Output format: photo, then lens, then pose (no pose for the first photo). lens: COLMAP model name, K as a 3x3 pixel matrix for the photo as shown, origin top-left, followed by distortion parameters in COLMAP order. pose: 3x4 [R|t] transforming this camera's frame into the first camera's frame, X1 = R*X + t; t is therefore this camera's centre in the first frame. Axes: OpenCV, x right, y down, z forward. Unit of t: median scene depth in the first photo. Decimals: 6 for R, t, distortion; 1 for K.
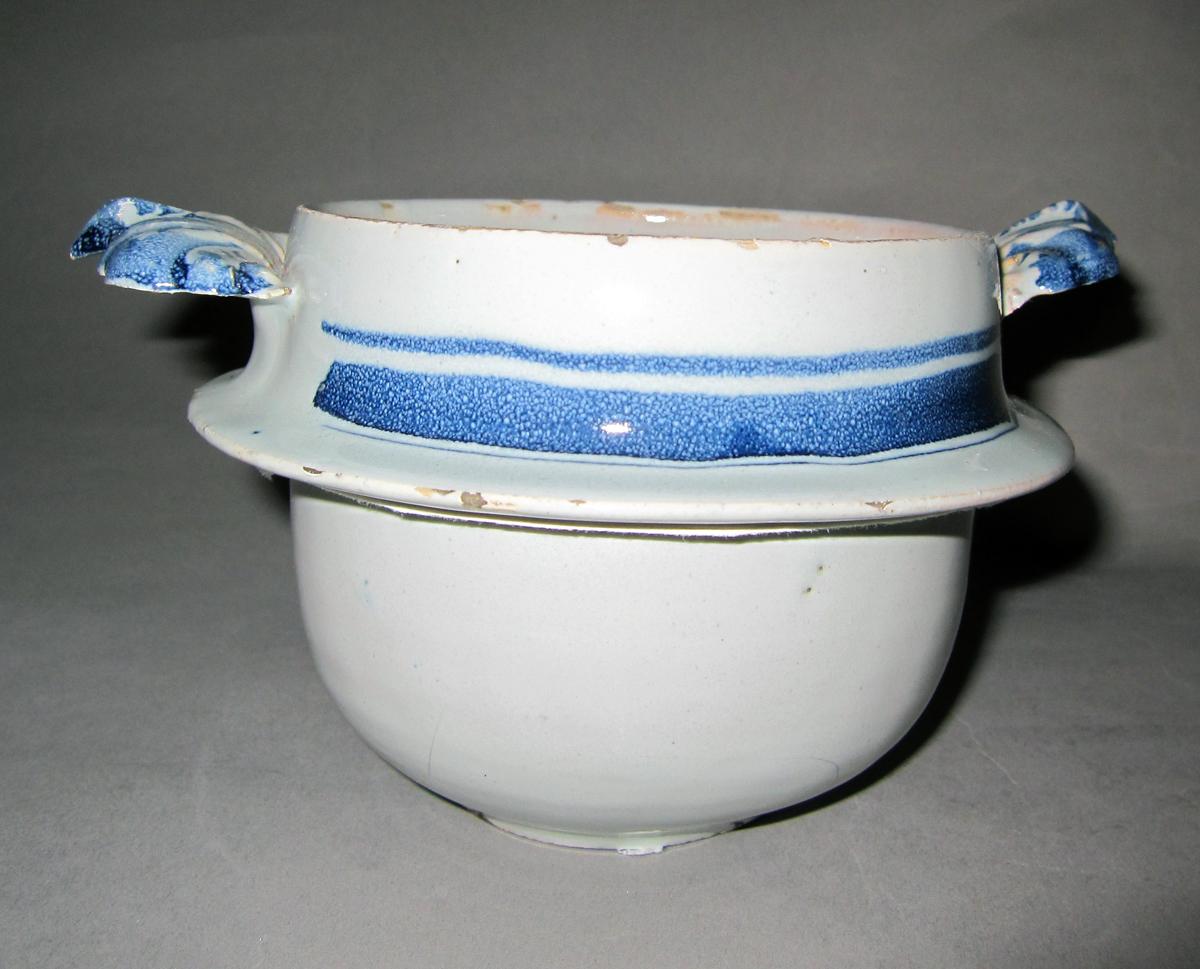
lens RADIAL K [[1551.5, 0, 602.9], [0, 1551.5, 485.3], [0, 0, 1]] dist [-0.023223, 0.000000]
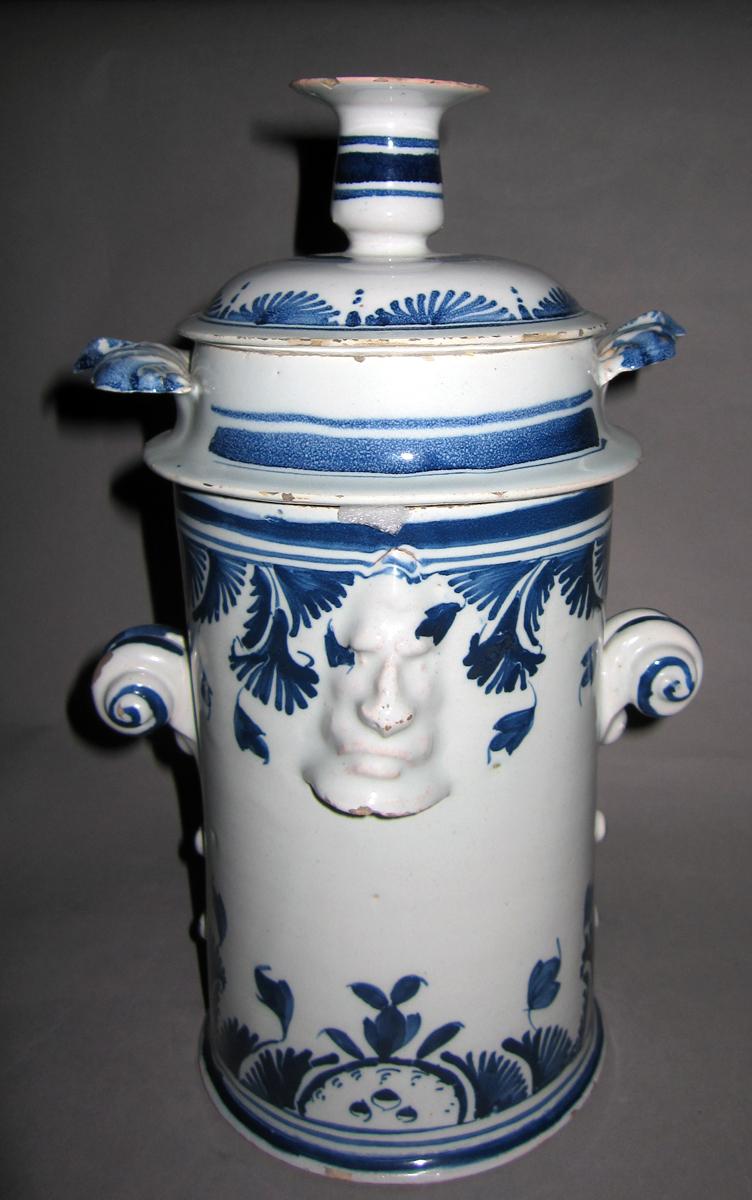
lens RADIAL K [[1056.3, 0, 372.7], [0, 1056.3, 601.8], [0, 0, 1]] dist [-0.005463, -0.011166]
pose [[0.998296, -0.025462, -0.052510, 0.075794], [0.030592, 0.994584, 0.099336, 0.009860], [0.049697, -0.100773, 0.993667, -0.285935]]
